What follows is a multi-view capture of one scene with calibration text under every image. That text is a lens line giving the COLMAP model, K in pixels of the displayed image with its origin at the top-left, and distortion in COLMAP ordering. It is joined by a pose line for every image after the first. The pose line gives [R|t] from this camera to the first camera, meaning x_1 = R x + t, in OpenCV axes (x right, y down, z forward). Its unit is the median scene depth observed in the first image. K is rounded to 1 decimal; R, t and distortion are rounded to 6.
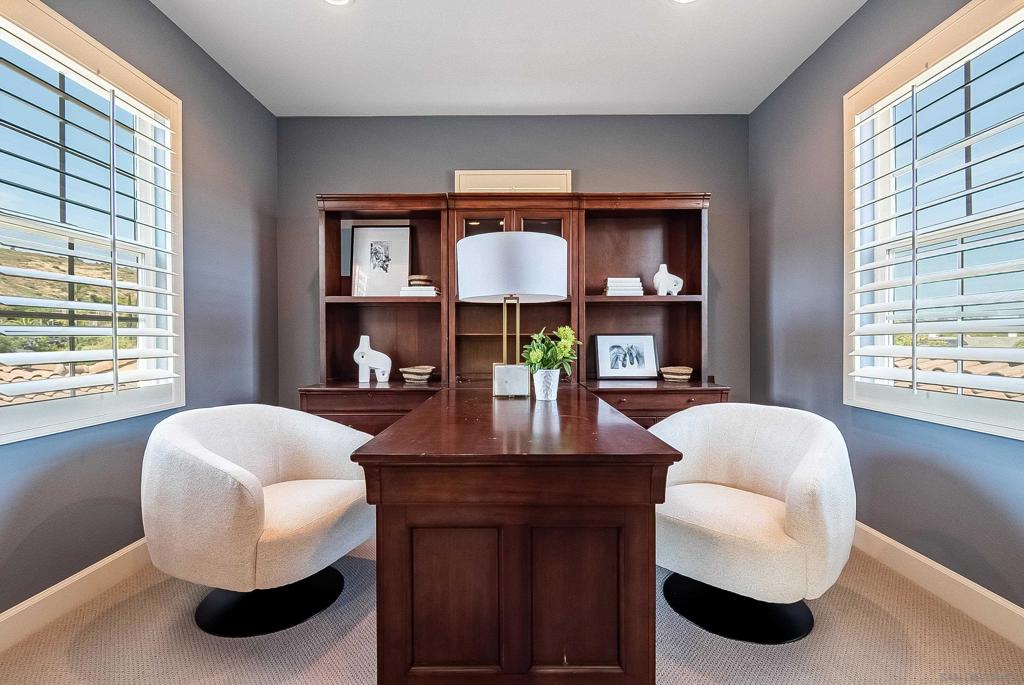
lens RADIAL K [[456.4, 0, 512.1], [0, 456.4, 340.3], [0, 0, 1]] dist [-0.004345, -0.000115]
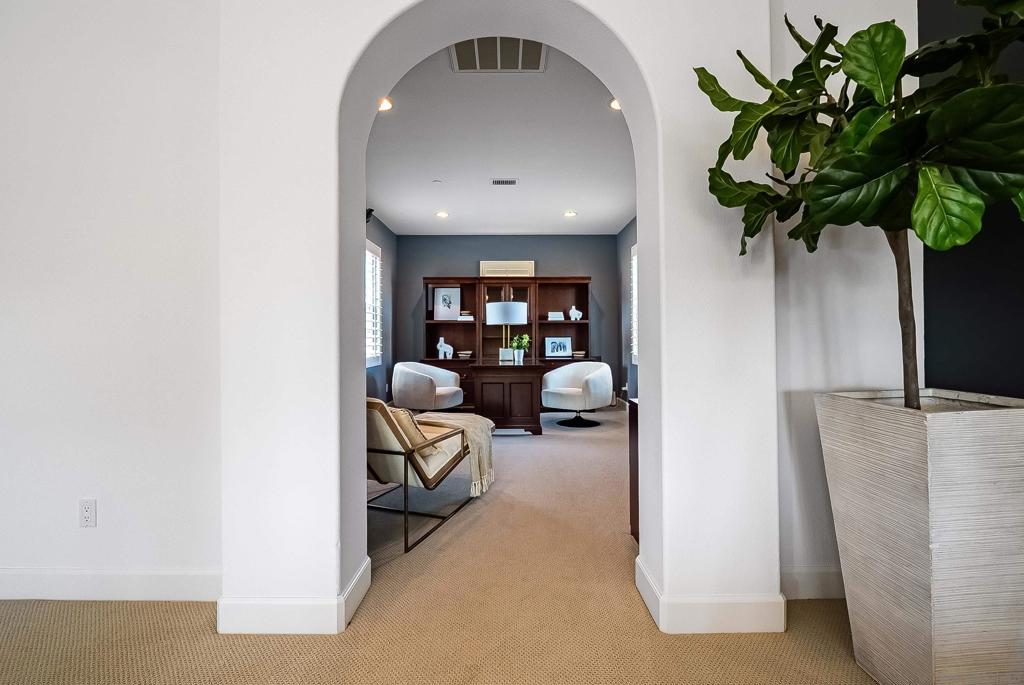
lens RADIAL K [[456.4, 0, 505.5], [0, 456.4, 339.0], [0, 0, 1]] dist [-0.004345, -0.000115]
pose [[0.999994, 0.002114, -0.002804, 0.001469], [-0.002129, 0.999984, -0.005238, 0.008981], [0.002793, 0.005244, 0.999982, -1.291267]]
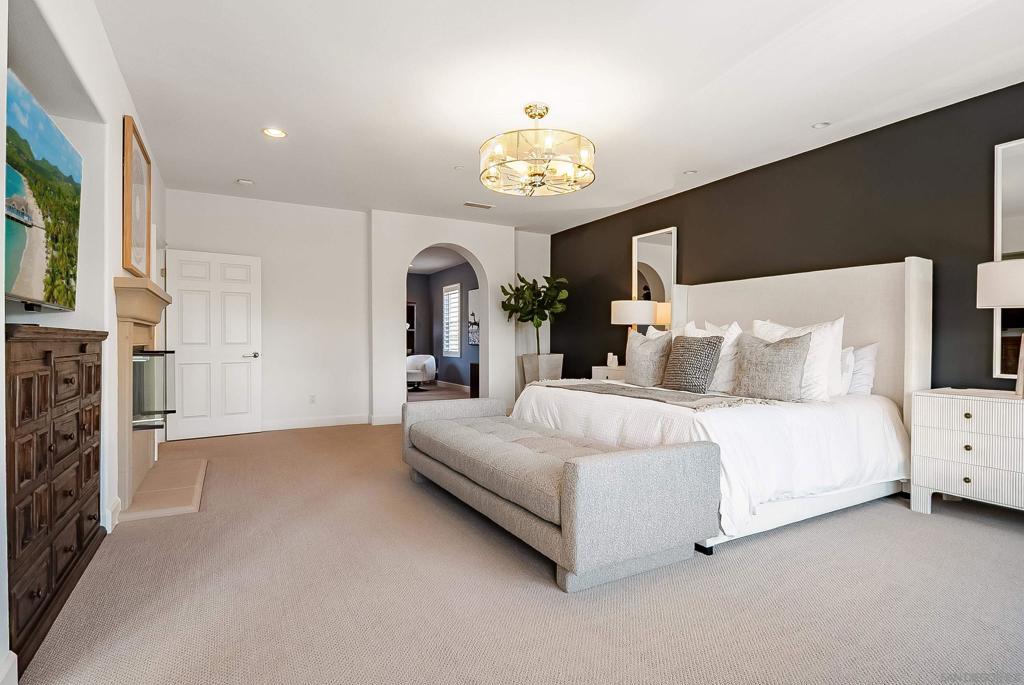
lens RADIAL K [[508.4, 0, 512.4], [0, 508.4, 344.3], [0, 0, 1]] dist [-0.000041, -0.000027]
pose [[0.866925, 0.005800, 0.498405, -0.918668], [-0.004491, 0.999983, -0.003825, 0.029862], [-0.498419, 0.001078, 0.866936, -2.880035]]
